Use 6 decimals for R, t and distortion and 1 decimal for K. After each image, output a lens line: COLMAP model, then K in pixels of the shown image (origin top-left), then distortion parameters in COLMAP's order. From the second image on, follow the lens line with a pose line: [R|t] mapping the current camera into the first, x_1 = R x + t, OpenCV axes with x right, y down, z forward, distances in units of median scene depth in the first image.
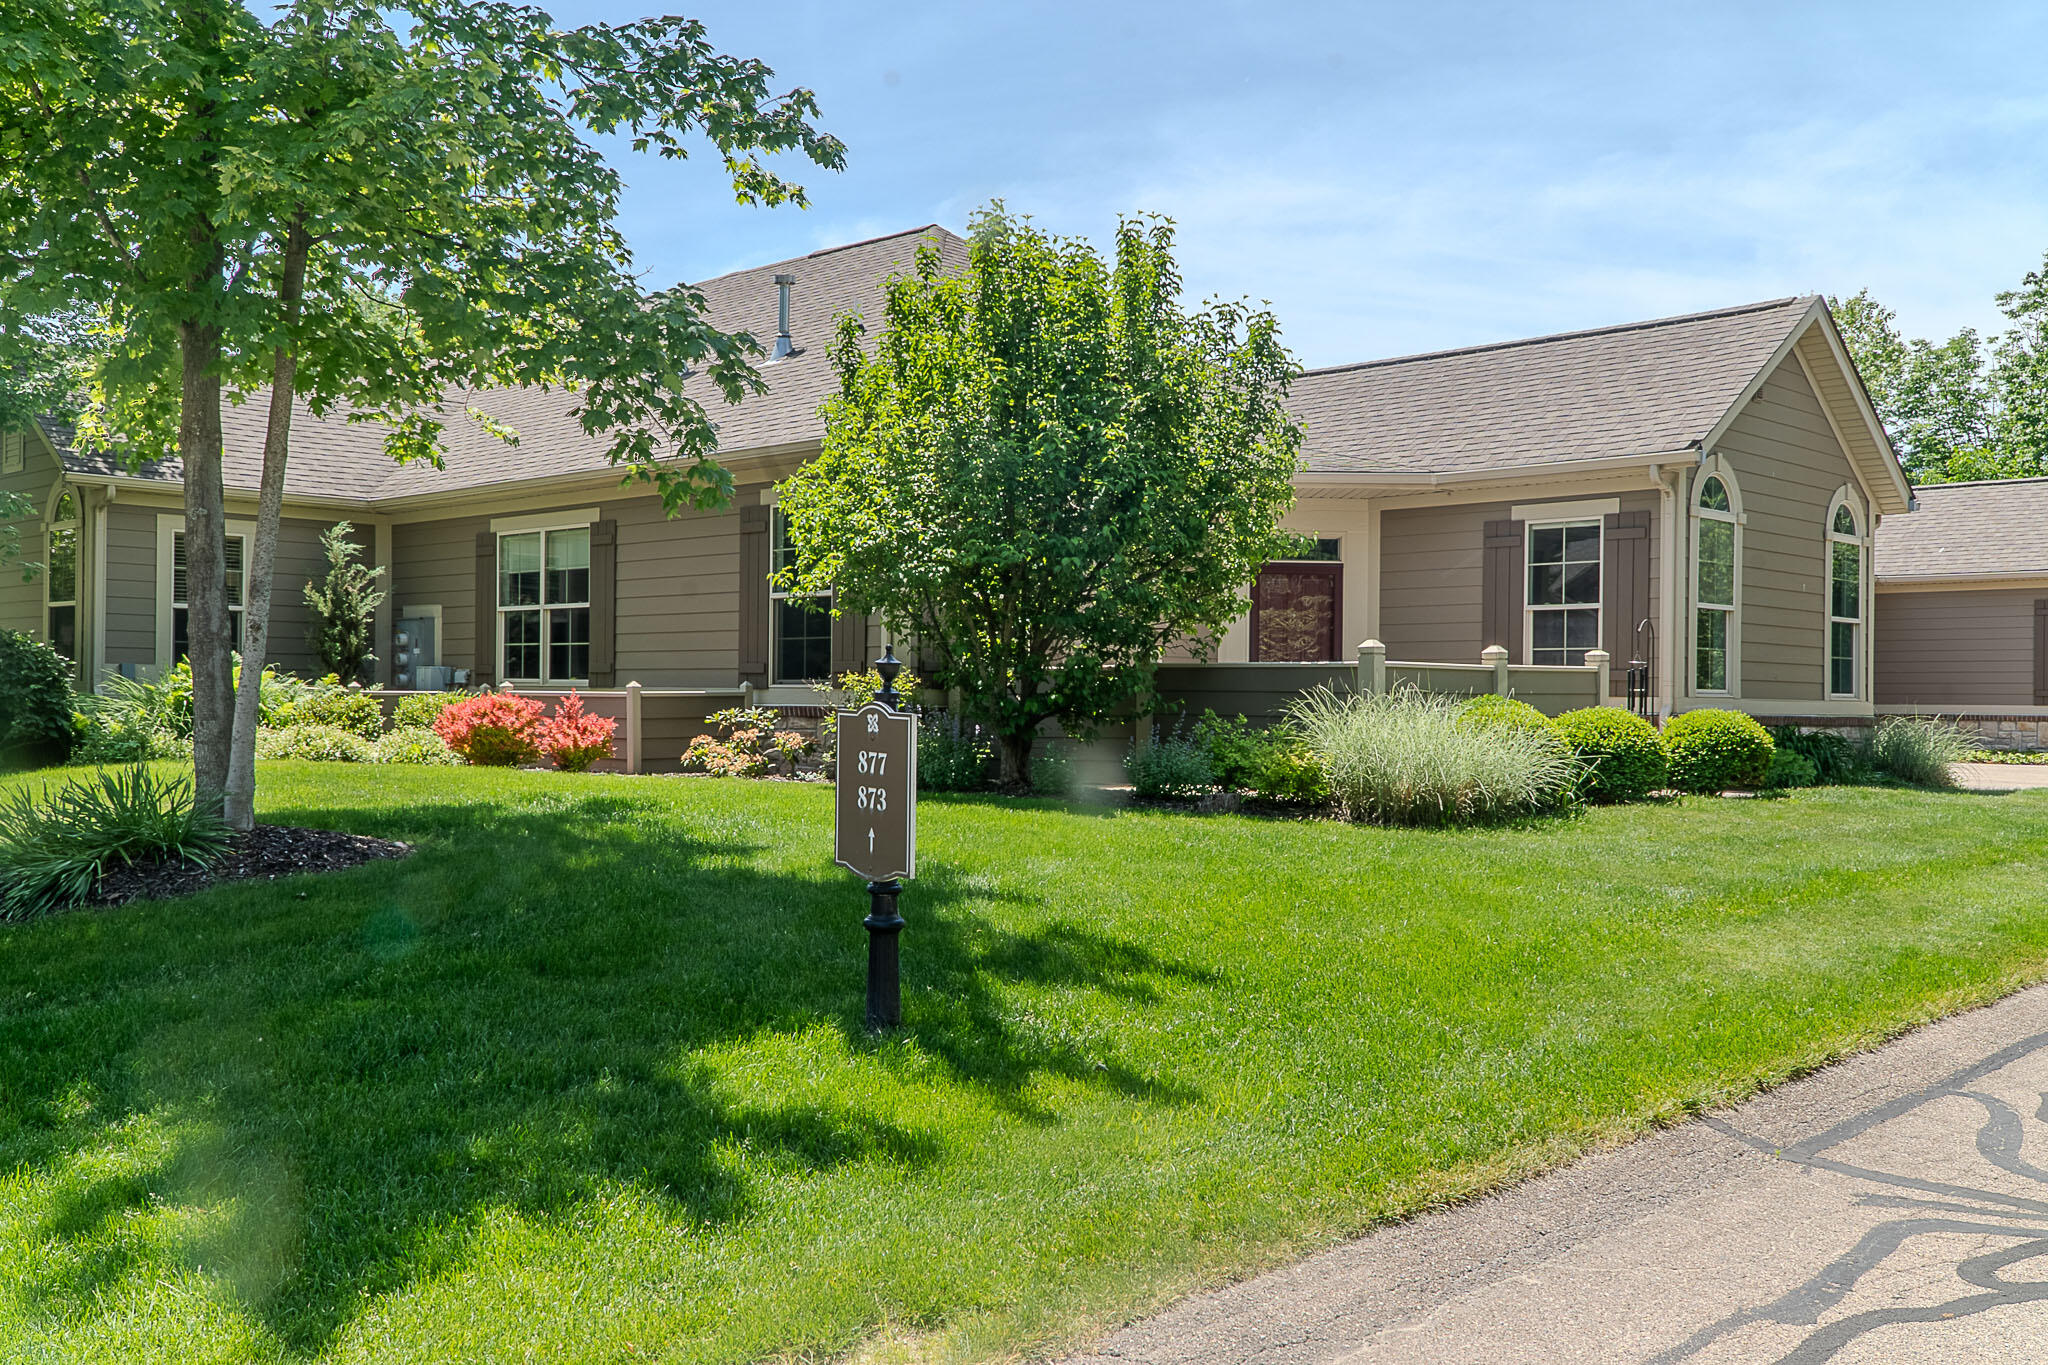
lens RADIAL K [[1848.5, 0, 1024.0], [0, 1848.5, 682.5], [0, 0, 1]] dist [0.081083, 0.002265]
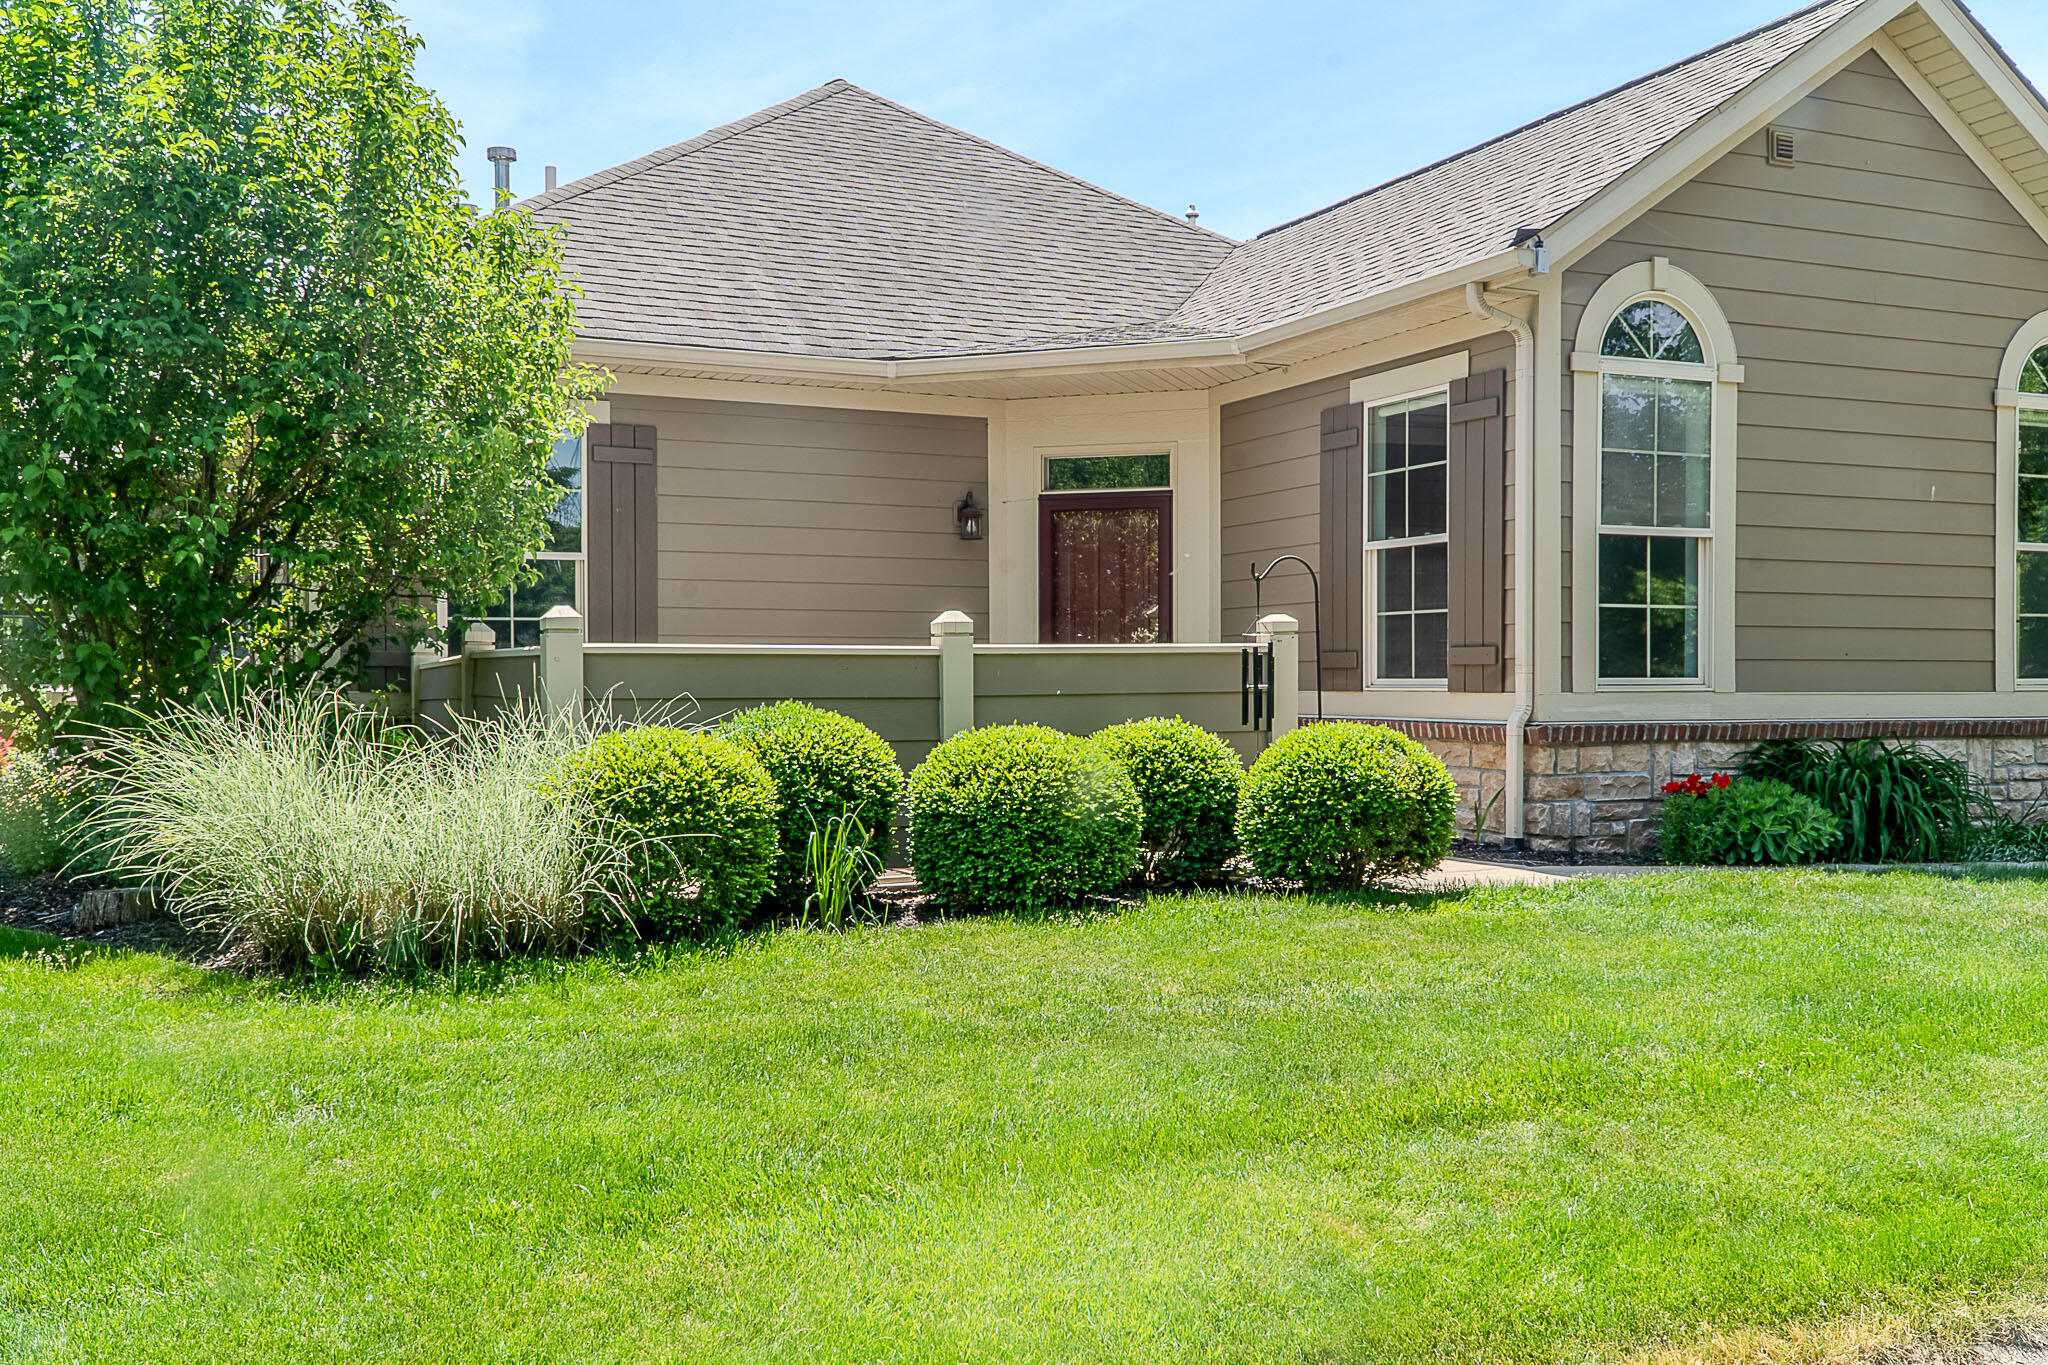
lens RADIAL K [[1848.5, 0, 1024.0], [0, 1848.5, 682.5], [0, 0, 1]] dist [0.081083, 0.002265]
pose [[0.939809, -0.013276, -0.341442, 0.375864], [0.015737, 0.999866, 0.004438, -0.000289], [0.341337, -0.009545, 0.939892, 0.396672]]
